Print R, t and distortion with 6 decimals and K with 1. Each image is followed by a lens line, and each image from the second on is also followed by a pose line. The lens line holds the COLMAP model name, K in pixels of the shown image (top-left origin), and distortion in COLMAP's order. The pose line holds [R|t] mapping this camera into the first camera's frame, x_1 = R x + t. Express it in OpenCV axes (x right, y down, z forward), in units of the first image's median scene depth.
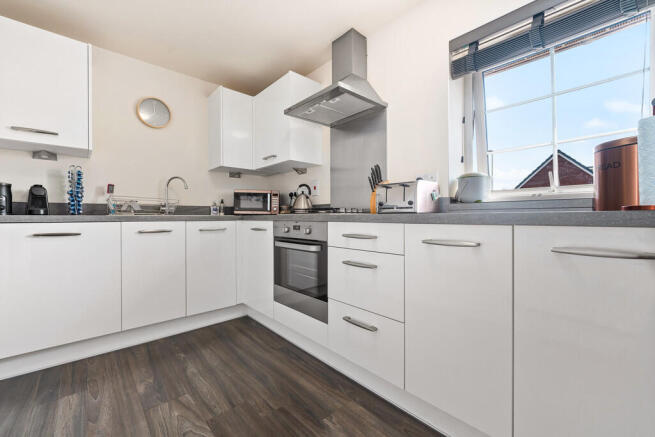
lens RADIAL K [[270.4, 0, 326.2], [0, 270.4, 217.2], [0, 0, 1]] dist [0.002482, -0.000358]
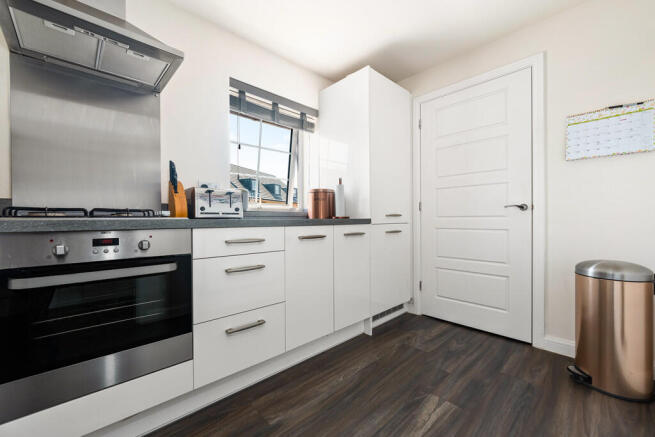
lens RADIAL K [[270.4, 0, 332.2], [0, 270.4, 218.9], [0, 0, 1]] dist [0.002482, -0.000358]
pose [[-0.047725, 0.008391, 0.998825, -0.721393], [0.007134, 0.999942, -0.008059, -0.002153], [-0.998835, 0.006741, -0.047782, 0.568882]]
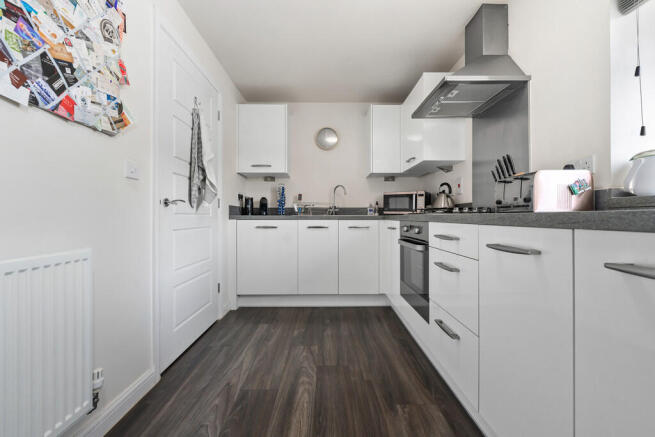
lens RADIAL K [[270.4, 0, 329.1], [0, 270.4, 216.0], [0, 0, 1]] dist [0.002482, -0.000358]
pose [[0.754981, 0.000310, -0.655746, 0.344132], [-0.002686, 0.999993, -0.002621, -0.000781], [0.655741, 0.003740, 0.754977, 0.003445]]
